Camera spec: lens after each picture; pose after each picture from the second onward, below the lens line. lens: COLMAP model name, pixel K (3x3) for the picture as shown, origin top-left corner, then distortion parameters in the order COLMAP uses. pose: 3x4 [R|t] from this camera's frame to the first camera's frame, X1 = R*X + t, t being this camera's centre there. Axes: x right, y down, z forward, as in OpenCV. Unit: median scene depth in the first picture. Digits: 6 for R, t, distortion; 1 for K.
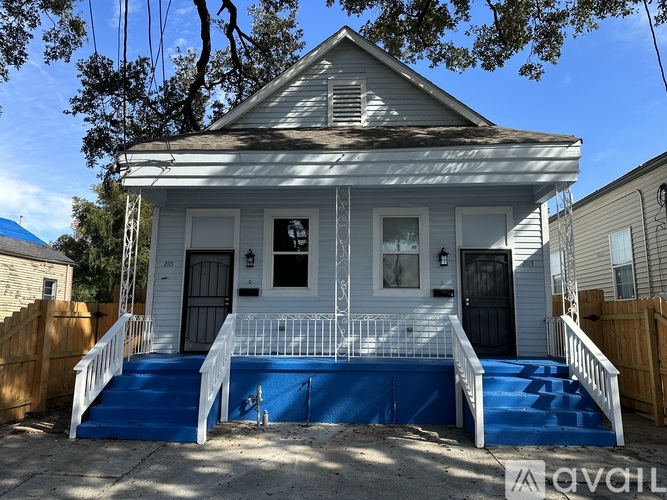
lens RADIAL K [[468.9, 0, 333.5], [0, 468.9, 250.0], [0, 0, 1]] dist [-0.001059, -0.006526]
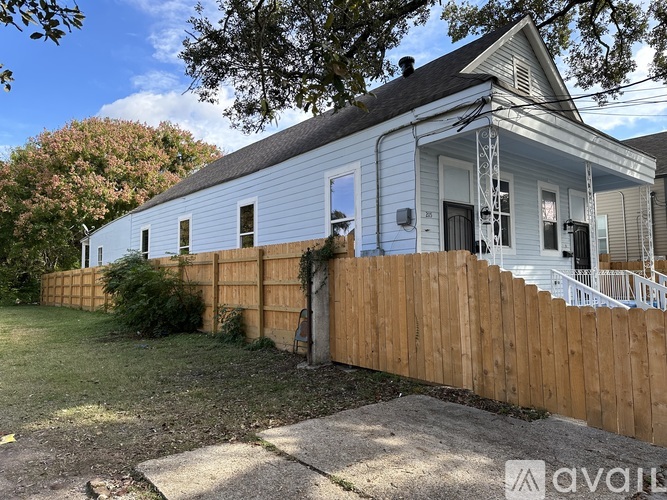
lens RADIAL K [[468.9, 0, 333.5], [0, 468.9, 250.0], [0, 0, 1]] dist [-0.001059, -0.006526]
pose [[0.732442, 0.026468, 0.680315, -1.099858], [-0.085011, 0.994979, 0.052815, 0.065745], [-0.675502, -0.096518, 0.731014, 0.477919]]
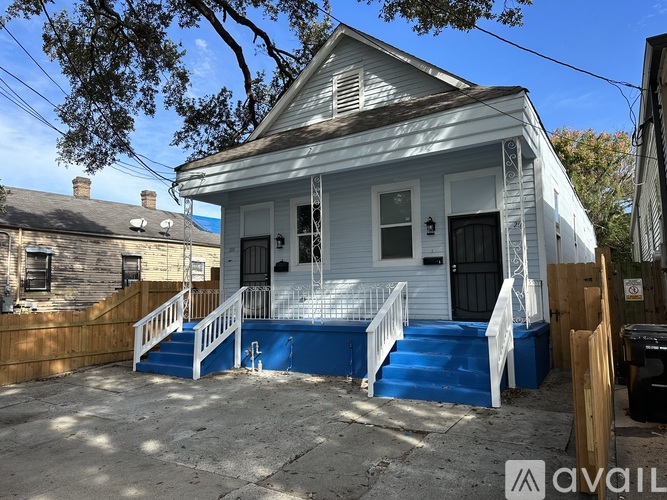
lens RADIAL K [[468.9, 0, 333.5], [0, 468.9, 250.0], [0, 0, 1]] dist [-0.001059, -0.006526]
pose [[0.874710, -0.065276, -0.480231, 0.527782], [0.095113, 0.994740, 0.038033, 0.007738], [0.475222, -0.078944, 0.876317, -0.006455]]
